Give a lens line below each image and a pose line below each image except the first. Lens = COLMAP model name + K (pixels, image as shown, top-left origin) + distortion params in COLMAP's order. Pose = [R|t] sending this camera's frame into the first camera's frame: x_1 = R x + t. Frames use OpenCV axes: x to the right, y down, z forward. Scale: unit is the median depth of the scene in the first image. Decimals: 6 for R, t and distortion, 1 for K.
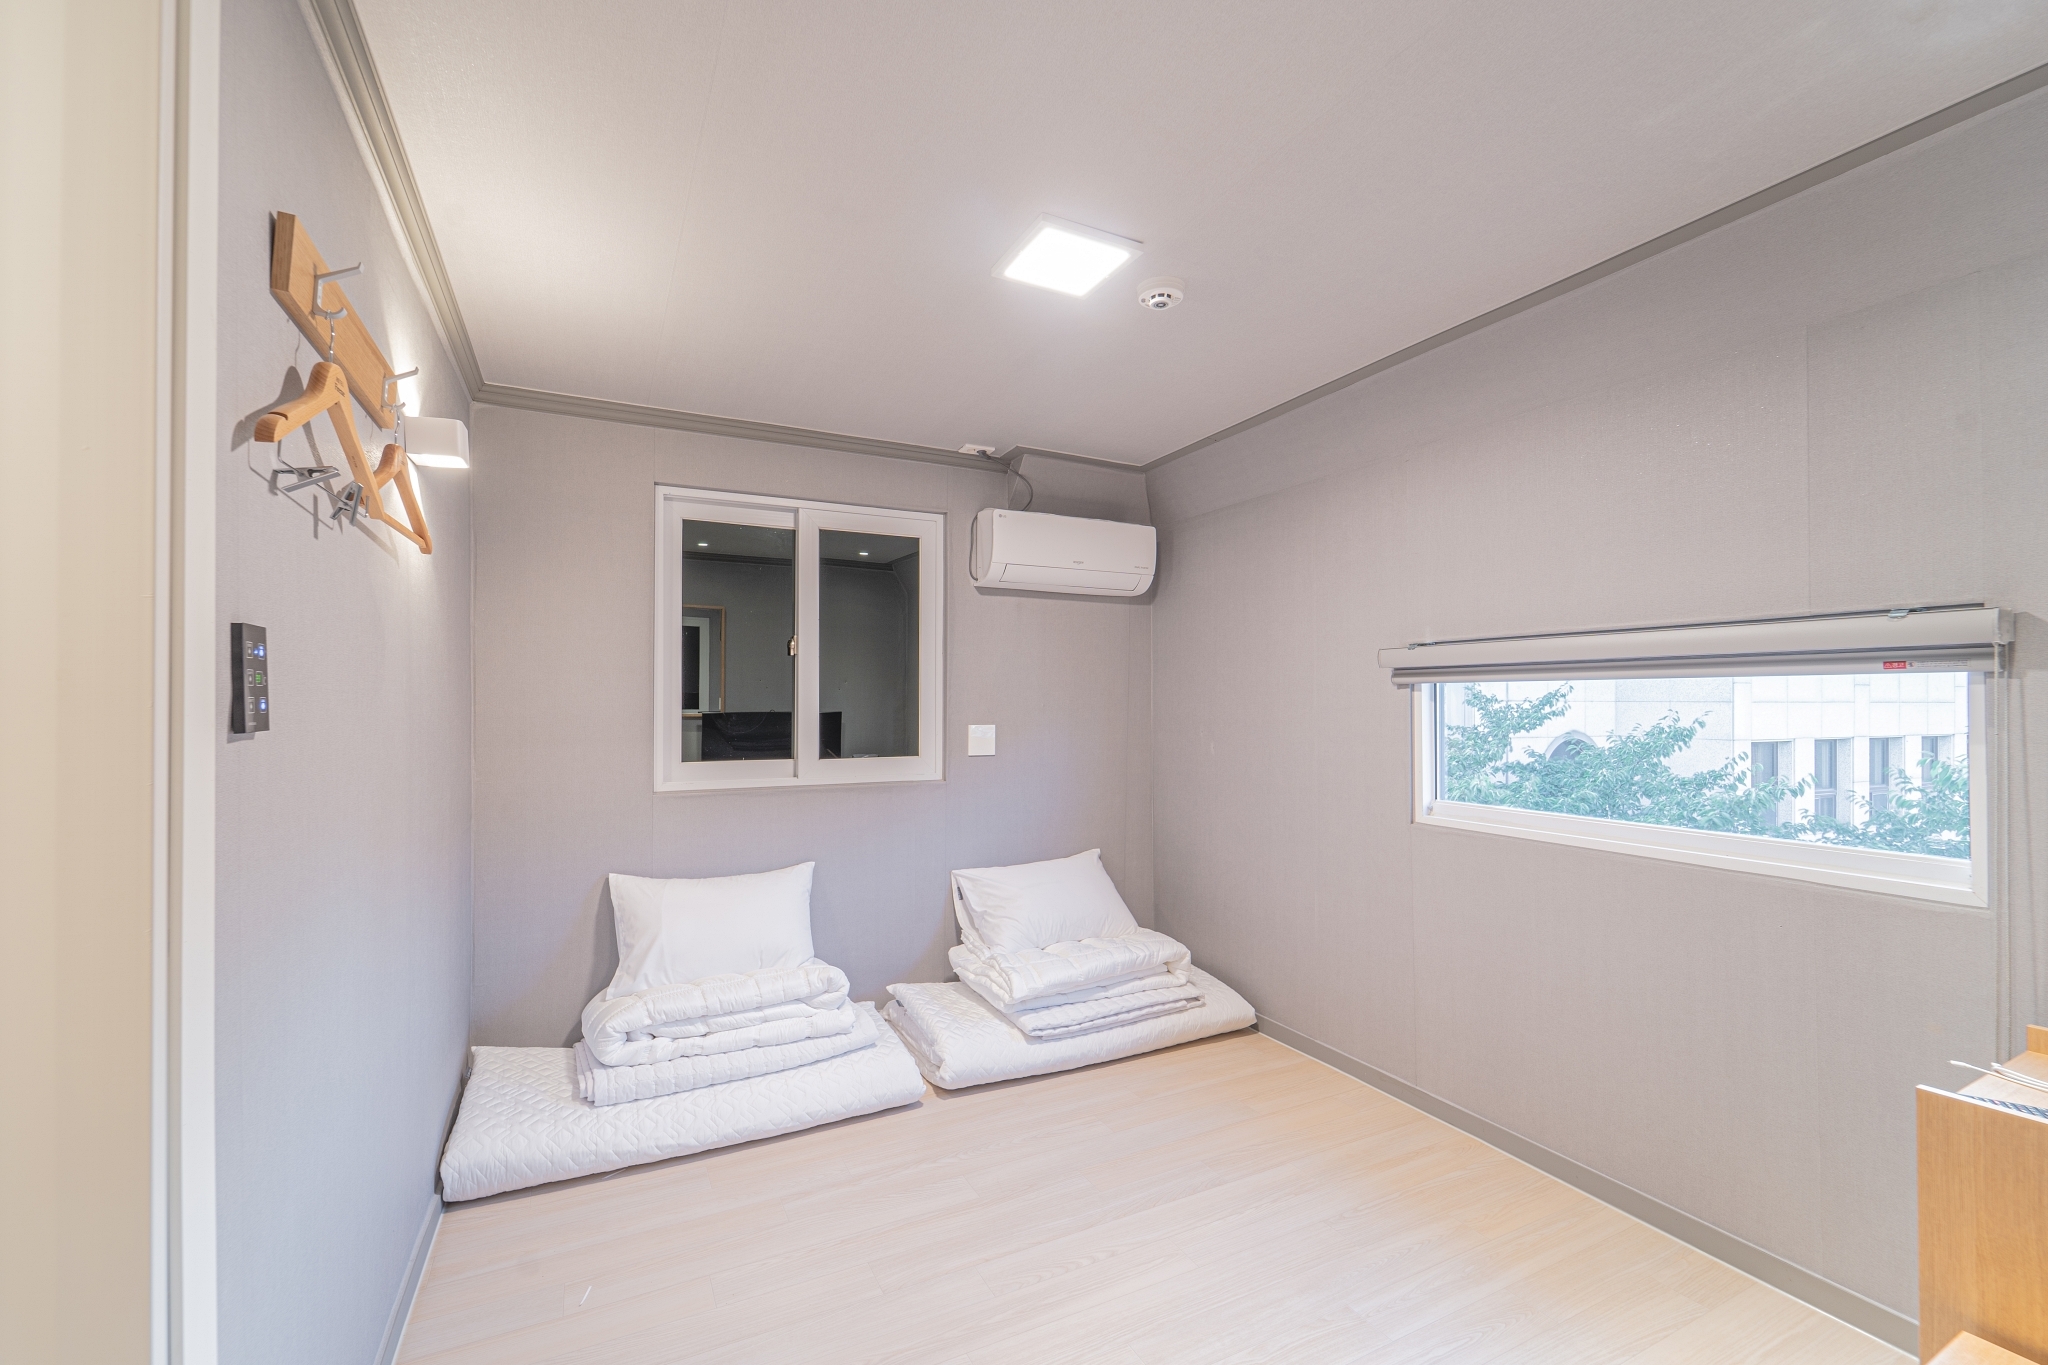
lens RADIAL K [[847.2, 0, 1019.2], [0, 847.2, 685.3], [0, 0, 1]] dist [0.013885, -0.000501]
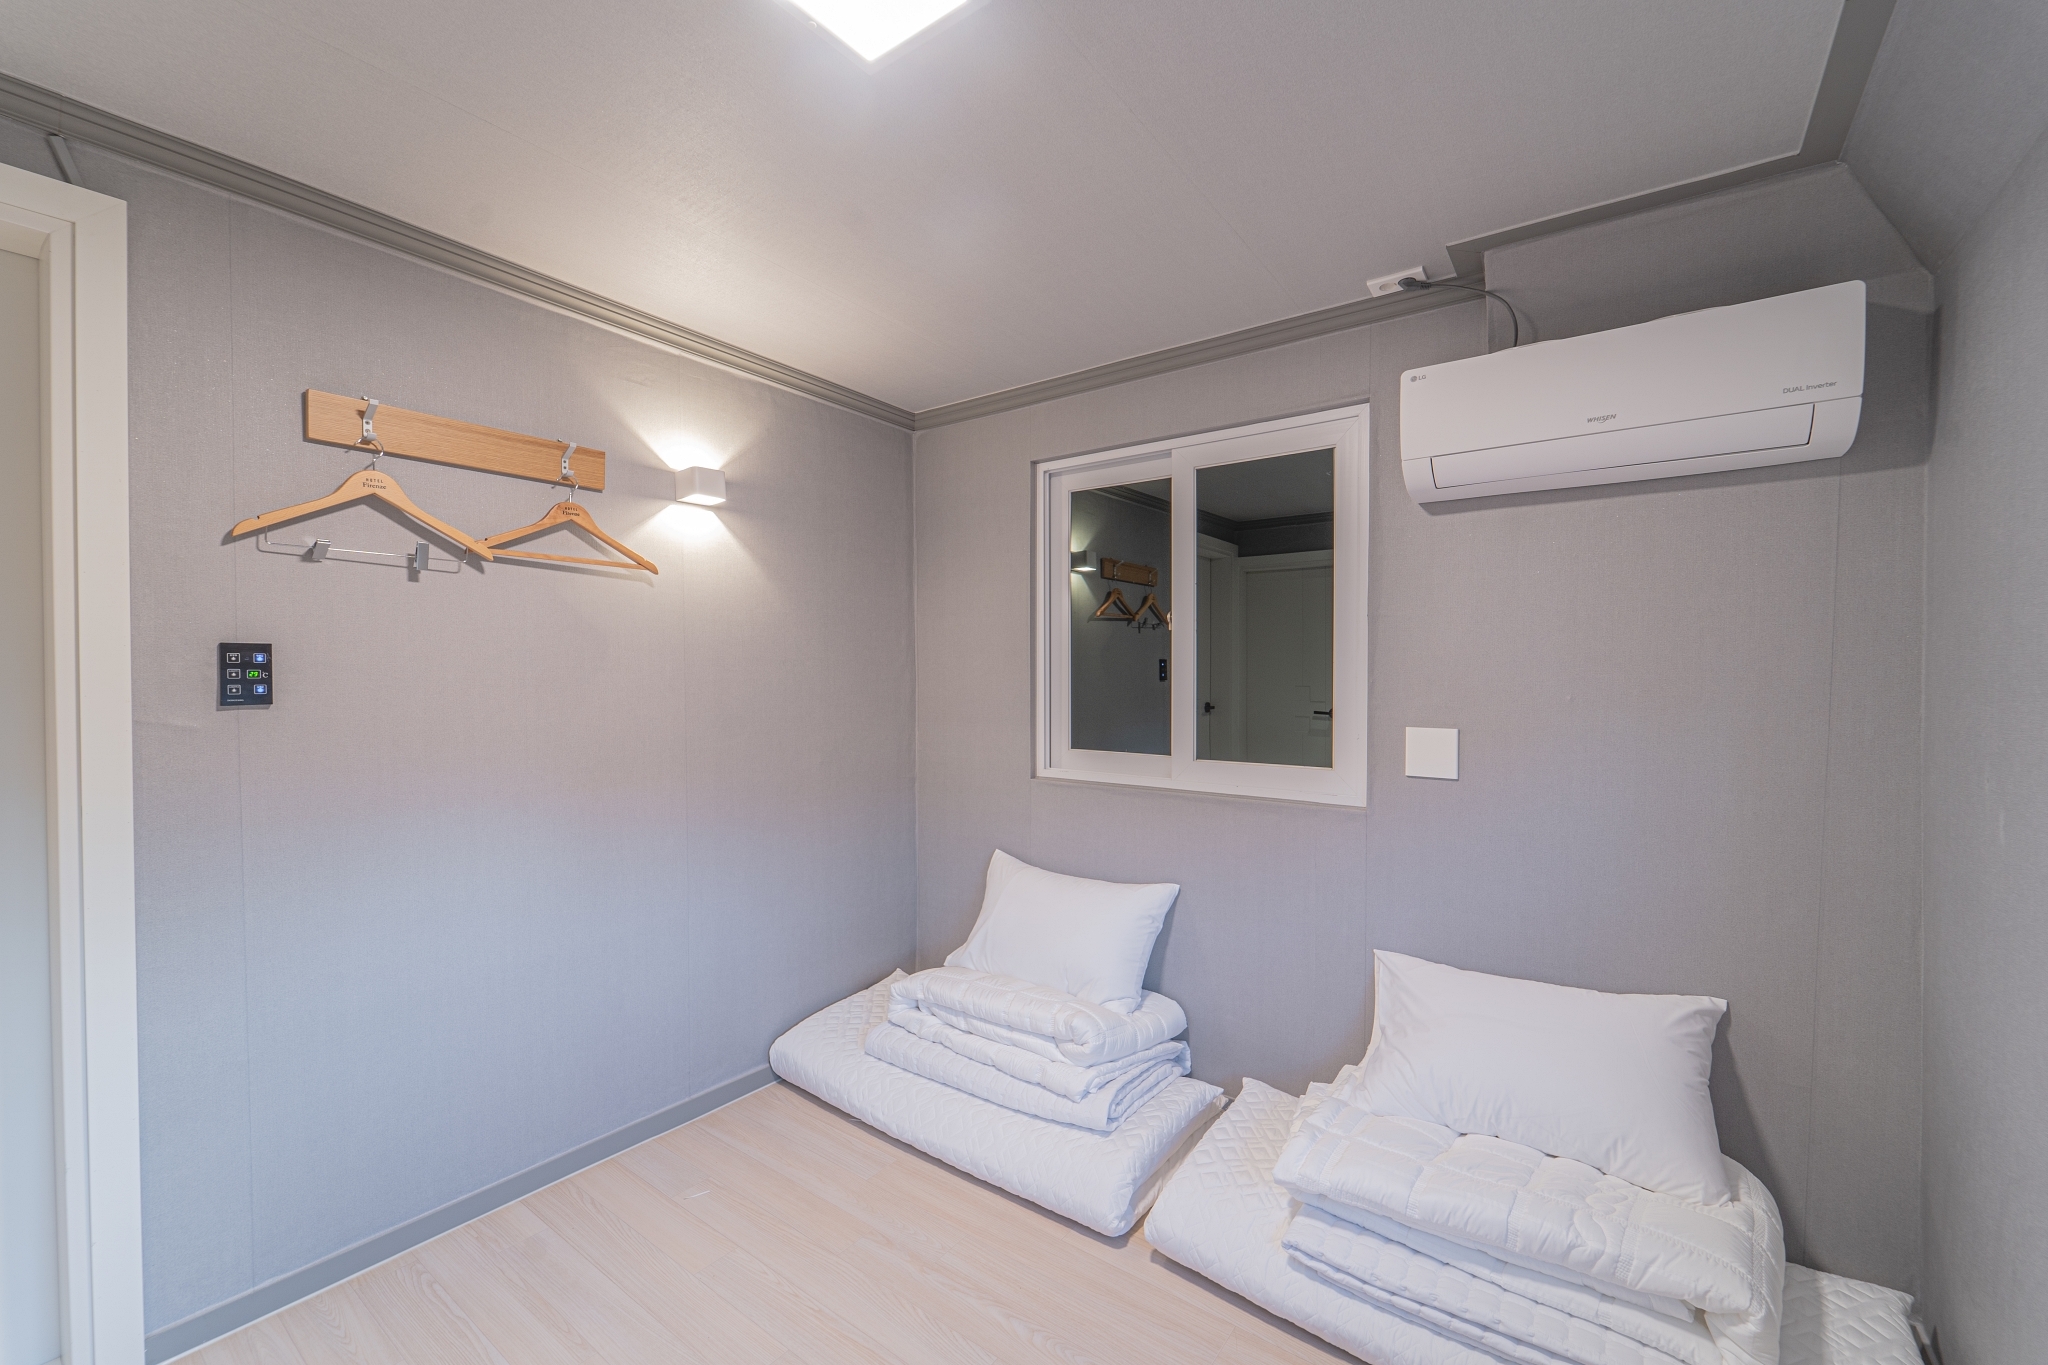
lens RADIAL K [[847.2, 0, 1009.6], [0, 847.2, 678.0], [0, 0, 1]] dist [0.013885, -0.000501]
pose [[0.440356, 0.004929, -0.897810, 0.404968], [0.013273, 0.999840, 0.011999, -0.000797], [0.897725, -0.017201, 0.440220, 0.494935]]
